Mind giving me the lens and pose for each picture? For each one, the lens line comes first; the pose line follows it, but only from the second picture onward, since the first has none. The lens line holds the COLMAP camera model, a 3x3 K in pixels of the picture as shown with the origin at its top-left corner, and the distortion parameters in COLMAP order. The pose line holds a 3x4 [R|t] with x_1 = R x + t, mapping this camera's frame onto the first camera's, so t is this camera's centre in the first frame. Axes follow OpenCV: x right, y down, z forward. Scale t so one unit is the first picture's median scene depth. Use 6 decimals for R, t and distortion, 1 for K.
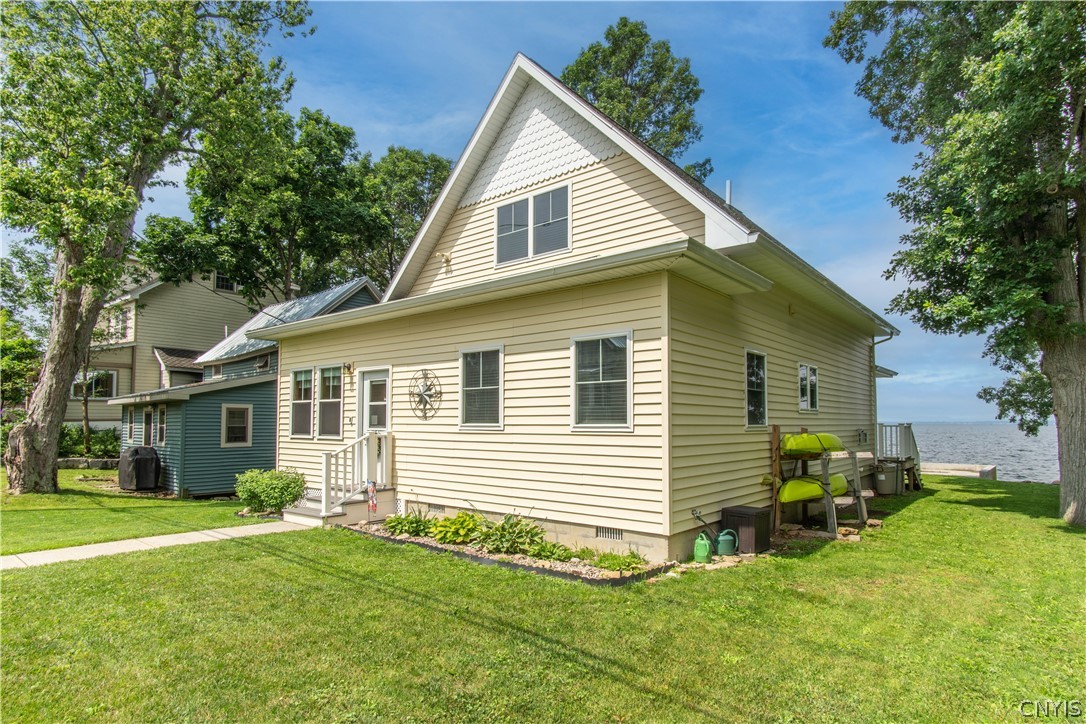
lens RADIAL K [[590.4, 0, 545.9], [0, 590.4, 395.2], [0, 0, 1]] dist [0.015207, 0.000892]
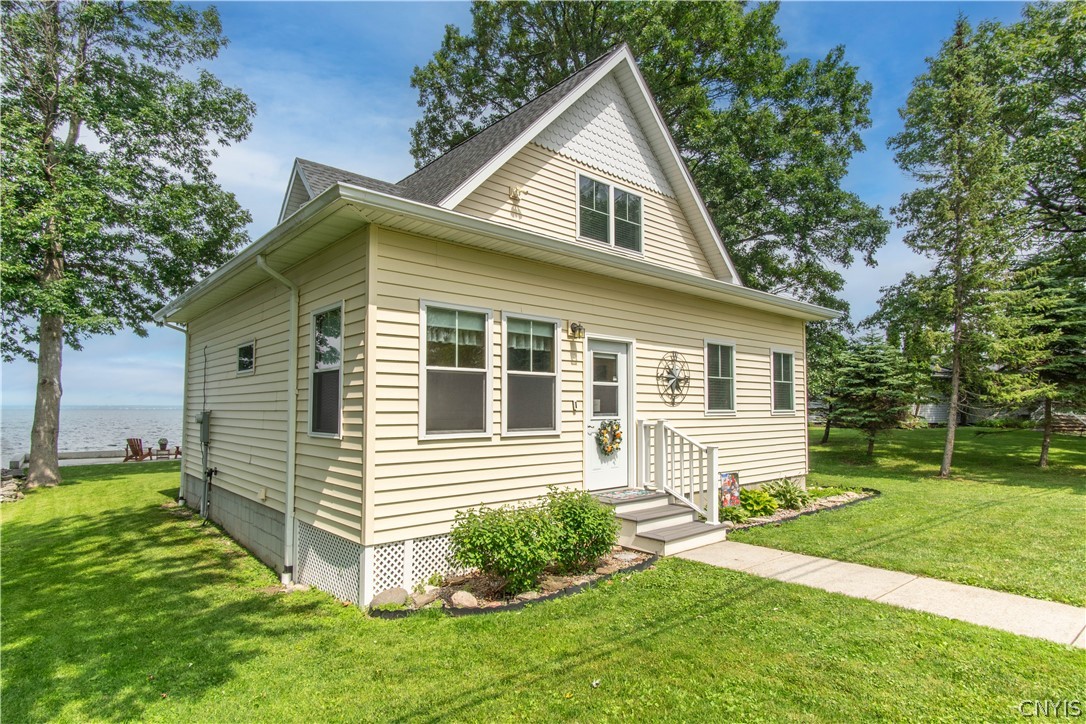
lens RADIAL K [[590.4, 0, 546.5], [0, 590.4, 367.4], [0, 0, 1]] dist [0.015207, 0.000892]
pose [[0.160755, 0.065244, 0.984836, -1.038621], [-0.049836, 0.997076, -0.057921, 0.040167], [-0.985735, -0.039770, 0.163536, 0.945033]]
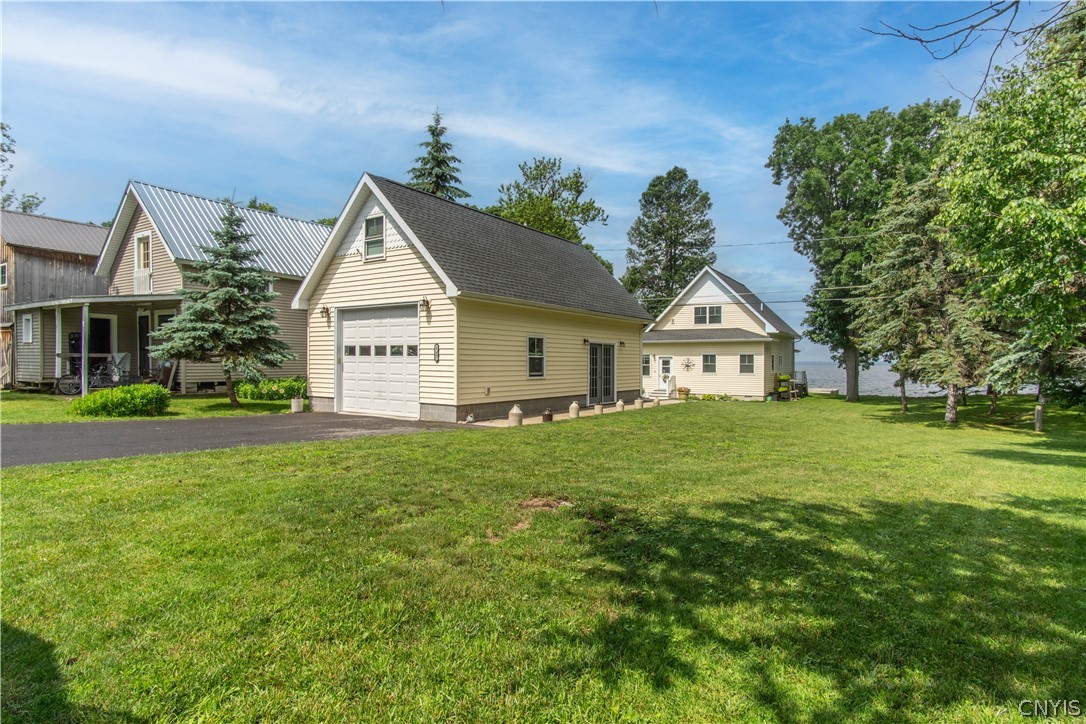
lens RADIAL K [[590.4, 0, 537.8], [0, 590.4, 363.8], [0, 0, 1]] dist [0.015207, 0.000892]
pose [[0.989653, 0.003351, 0.143440, -1.516863], [-0.010400, 0.998773, 0.048419, -0.159946], [-0.143102, -0.049410, 0.988474, -2.306398]]
